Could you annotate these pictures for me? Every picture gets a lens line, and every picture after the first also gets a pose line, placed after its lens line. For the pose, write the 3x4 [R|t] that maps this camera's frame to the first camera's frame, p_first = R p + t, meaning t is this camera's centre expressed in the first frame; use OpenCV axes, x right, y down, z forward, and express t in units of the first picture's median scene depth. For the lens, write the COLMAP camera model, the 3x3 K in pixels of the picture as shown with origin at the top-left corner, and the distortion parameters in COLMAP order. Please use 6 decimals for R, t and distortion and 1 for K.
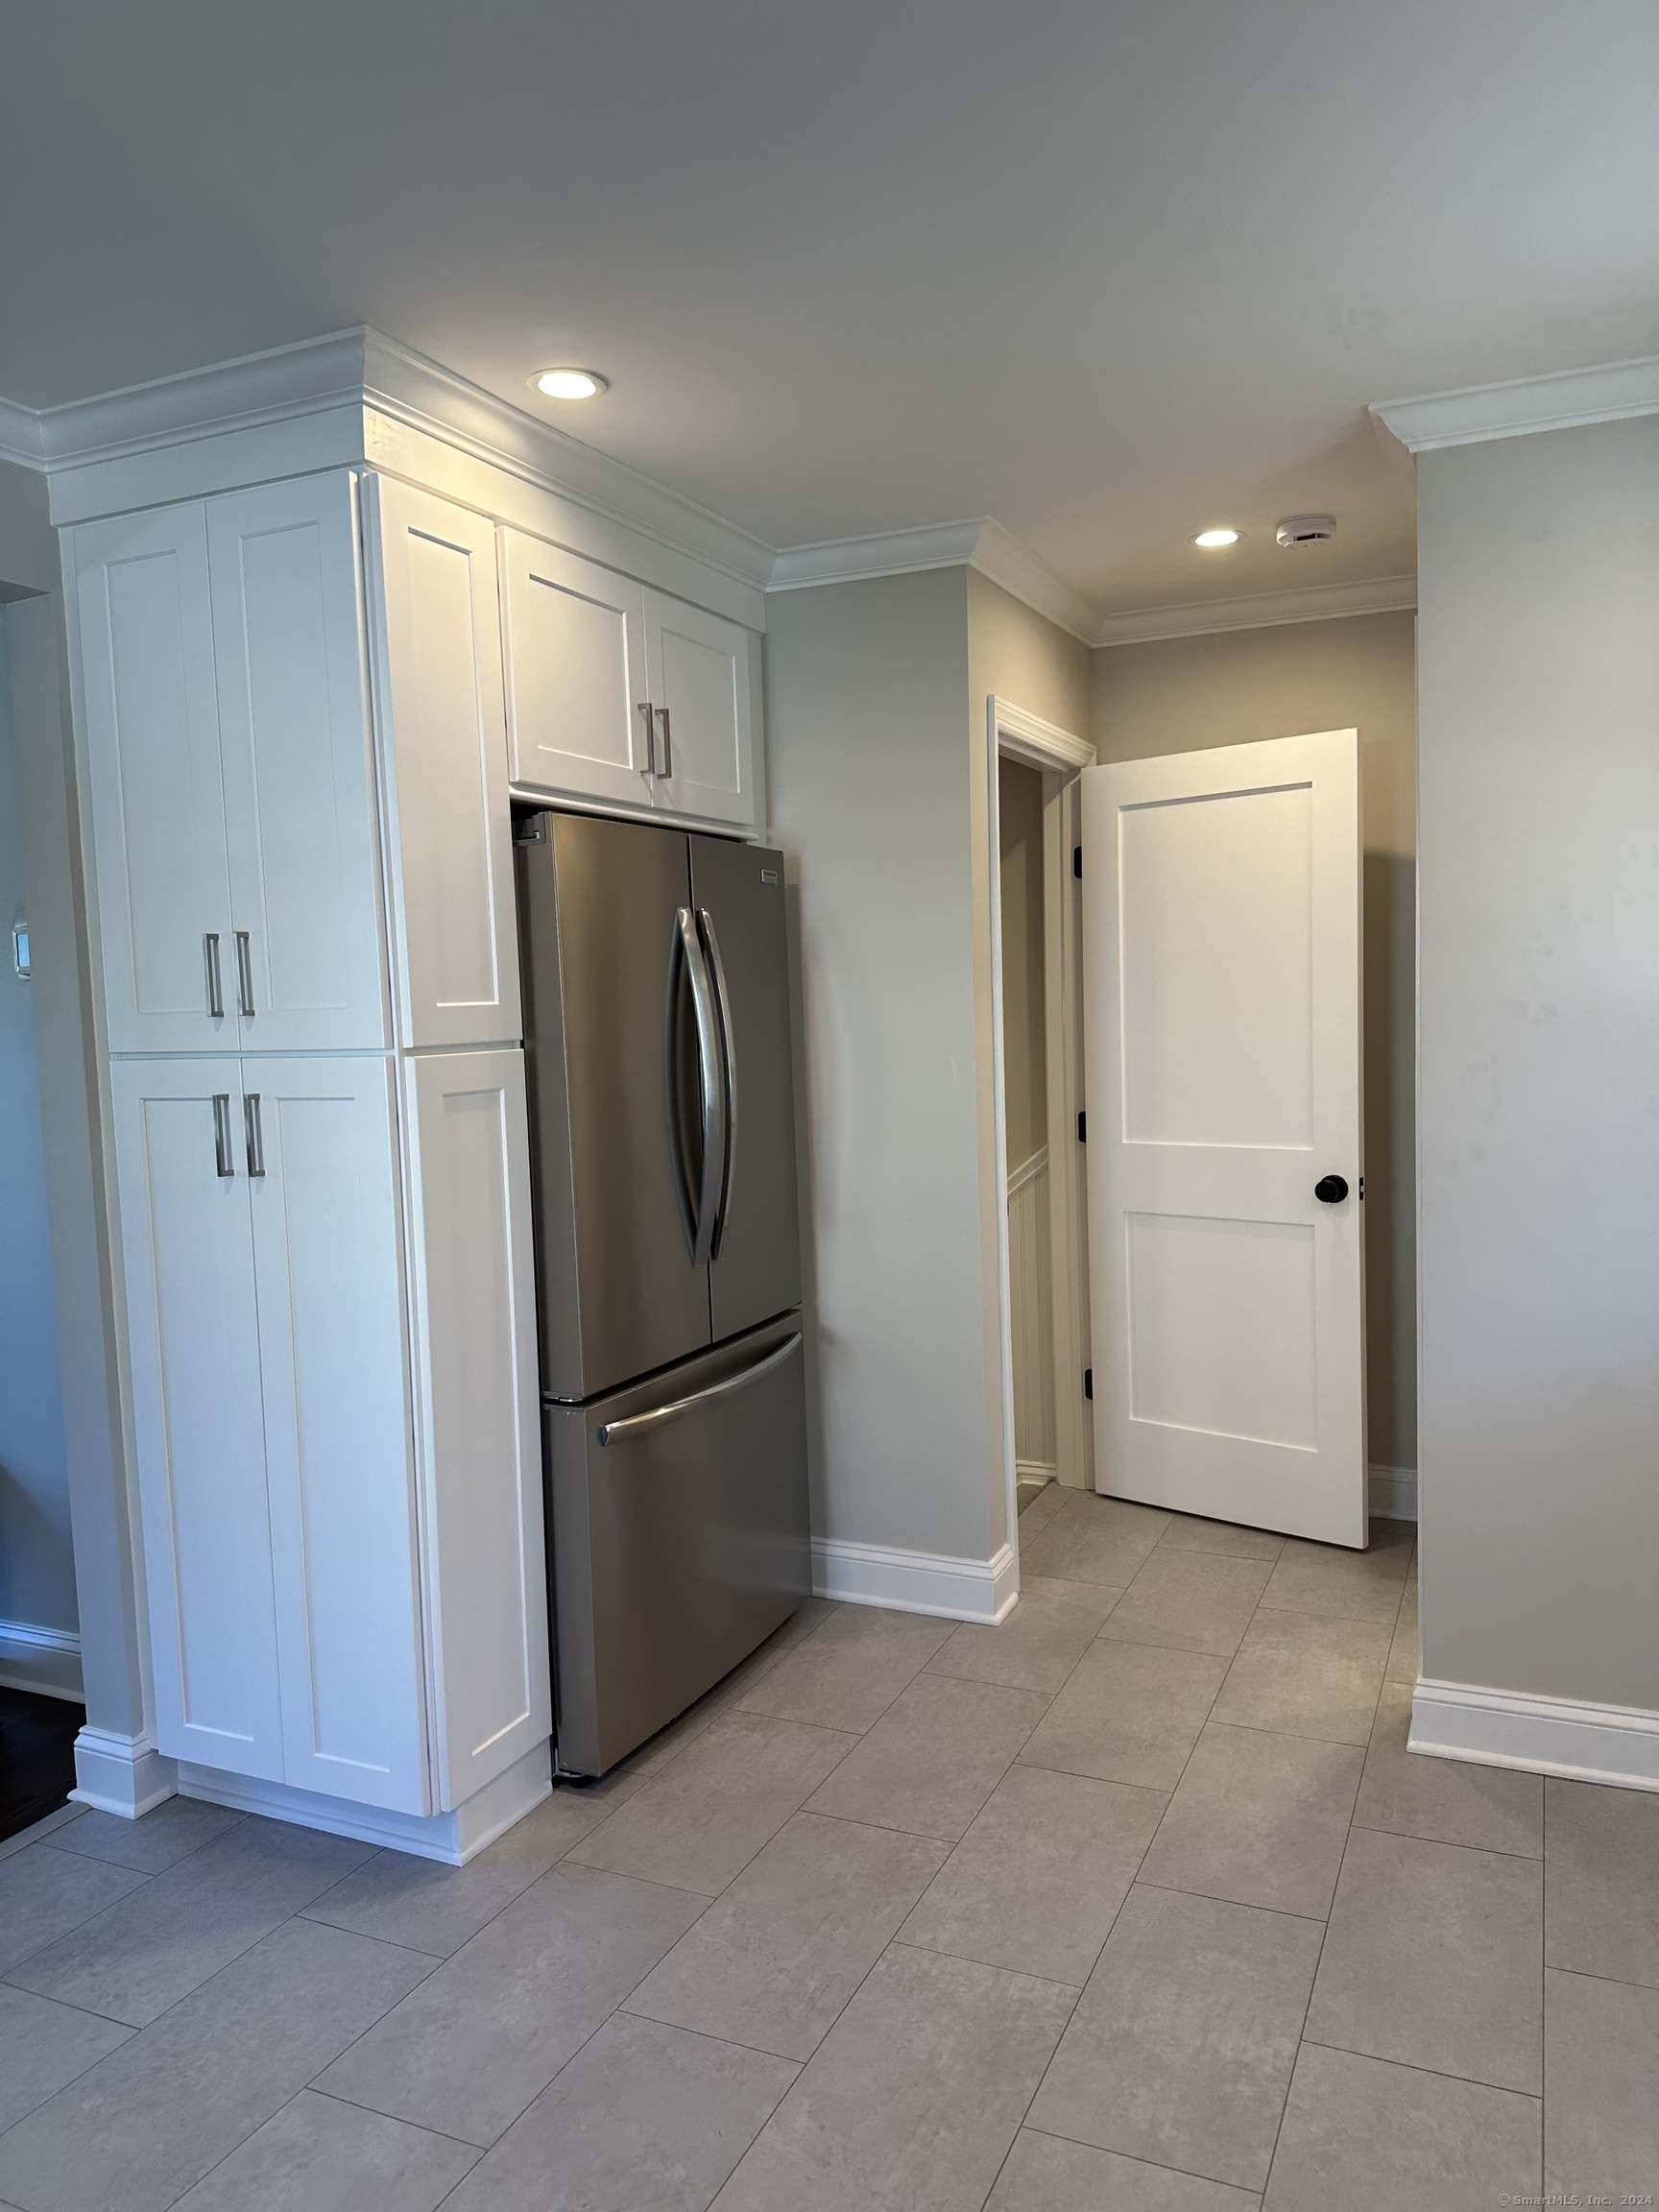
lens RADIAL K [[1567.8, 0, 822.2], [0, 1567.8, 1108.6], [0, 0, 1]] dist [0.036036, -0.038337]
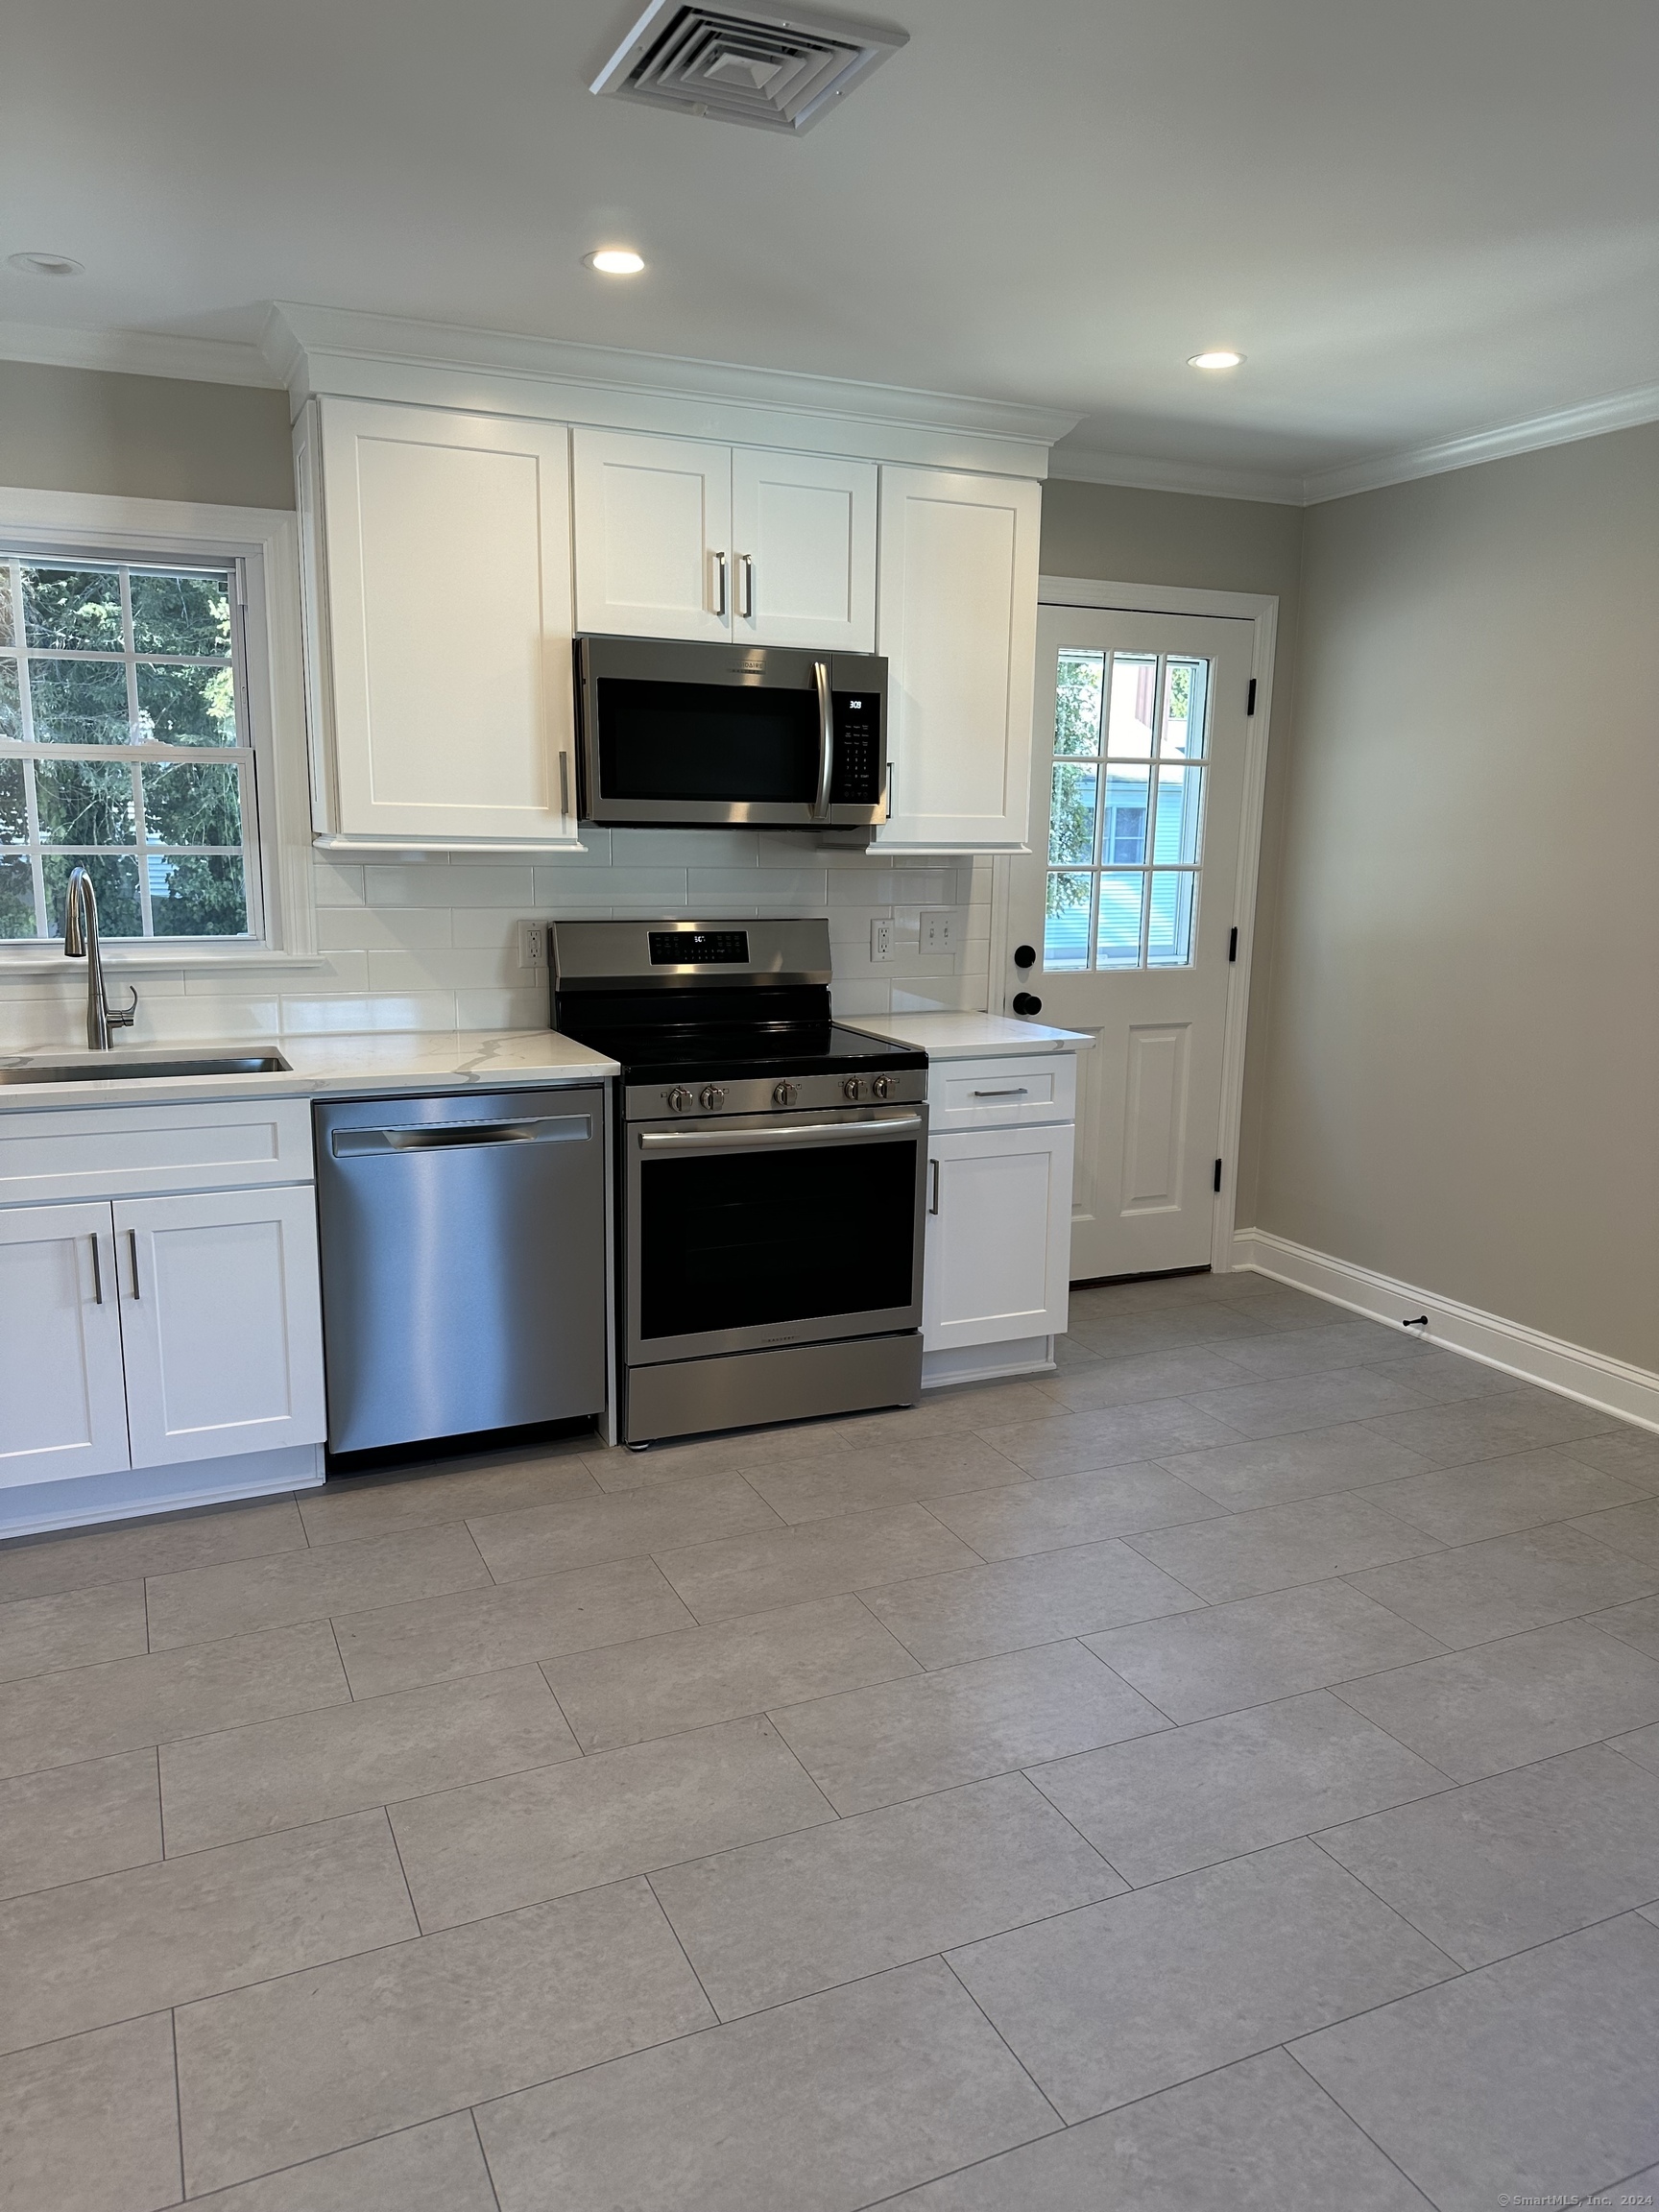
lens RADIAL K [[1567.8, 0, 836.4], [0, 1567.8, 1113.8], [0, 0, 1]] dist [0.036036, -0.038337]
pose [[-0.763789, -0.100078, 0.637660, -0.598922], [0.059130, 0.972905, 0.223518, -0.055246], [-0.642751, 0.208425, -0.737177, 0.950960]]
